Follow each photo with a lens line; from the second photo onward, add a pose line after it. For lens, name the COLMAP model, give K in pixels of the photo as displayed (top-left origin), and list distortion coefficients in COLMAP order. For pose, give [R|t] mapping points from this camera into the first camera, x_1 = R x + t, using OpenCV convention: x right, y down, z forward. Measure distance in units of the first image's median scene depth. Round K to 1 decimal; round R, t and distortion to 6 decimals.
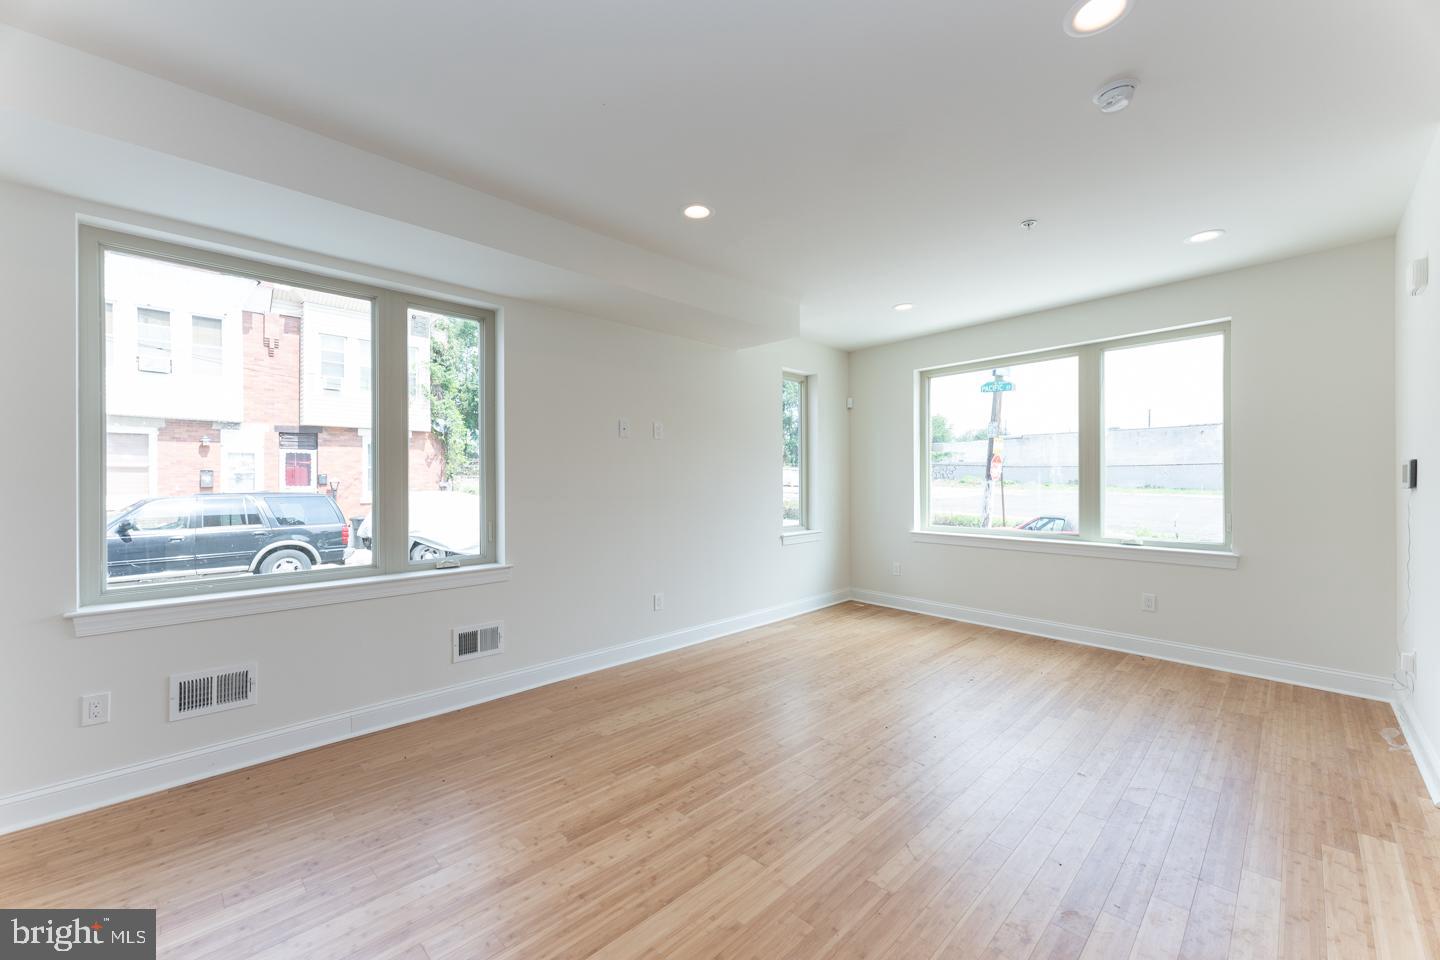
lens RADIAL K [[576.9, 0, 713.9], [0, 576.9, 479.3], [0, 0, 1]] dist [0.000601, -0.000262]
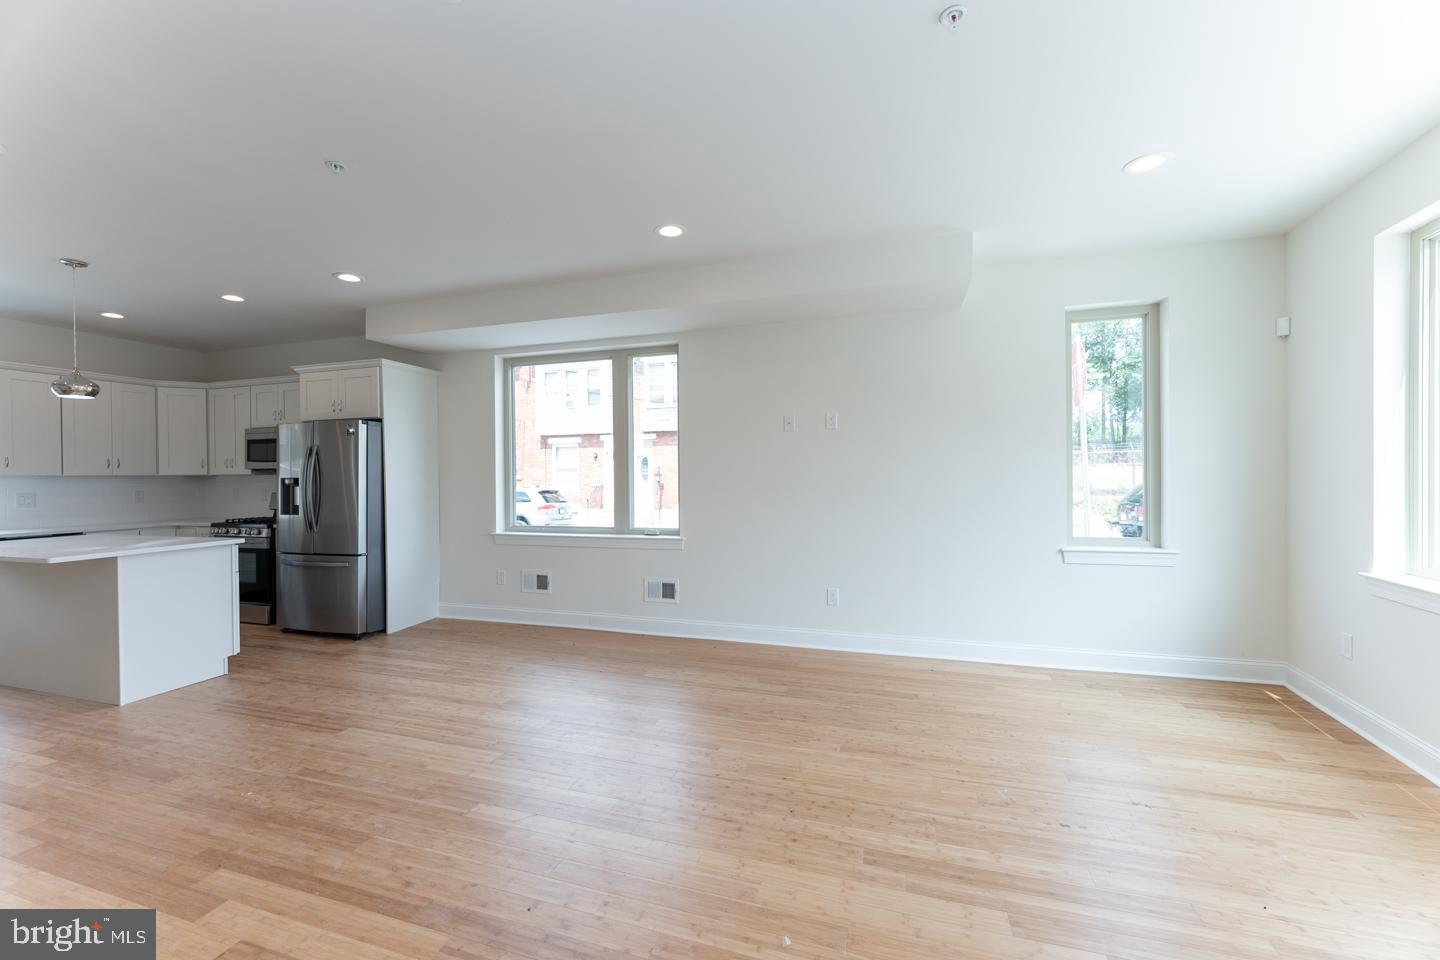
lens RADIAL K [[574.3, 0, 714.6], [0, 574.3, 475.7], [0, 0, 1]] dist [0.001367, -0.000203]
pose [[0.461409, 0.001908, -0.887186, 0.822985], [0.010082, 0.999922, 0.007394, -0.000776], [0.887130, -0.012356, 0.461353, 0.465121]]
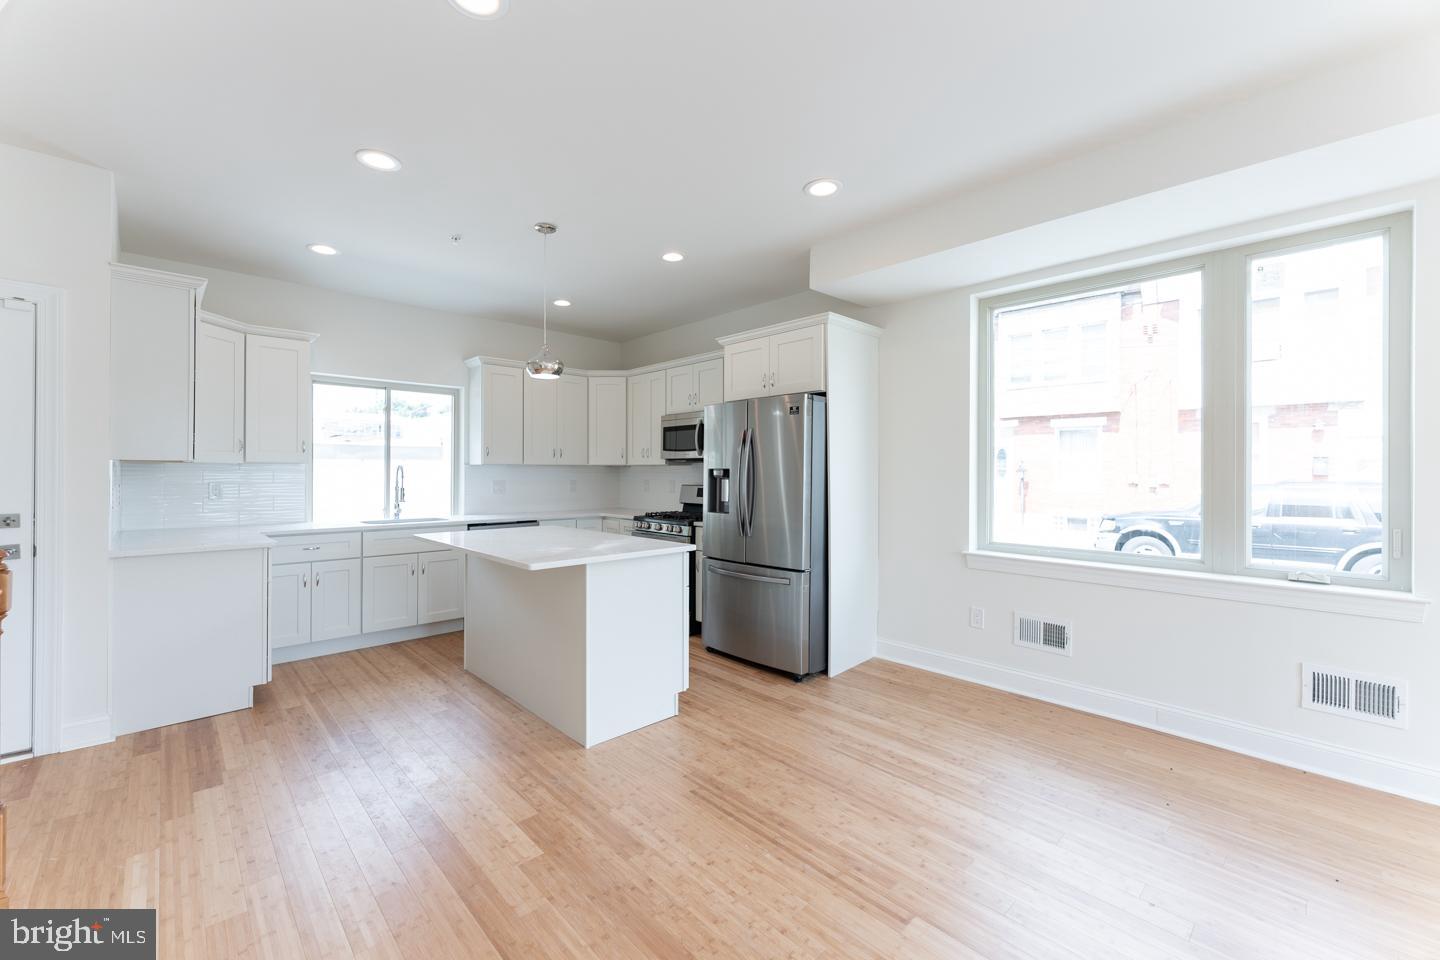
lens RADIAL K [[582.5, 0, 709.2], [0, 582.5, 464.7], [0, 0, 1]] dist [0.002310, -0.000214]
pose [[-0.030608, -0.004695, -0.999520, 0.313664], [0.001033, 0.999988, -0.004729, 0.001550], [0.999531, -0.001177, -0.030603, 0.221930]]
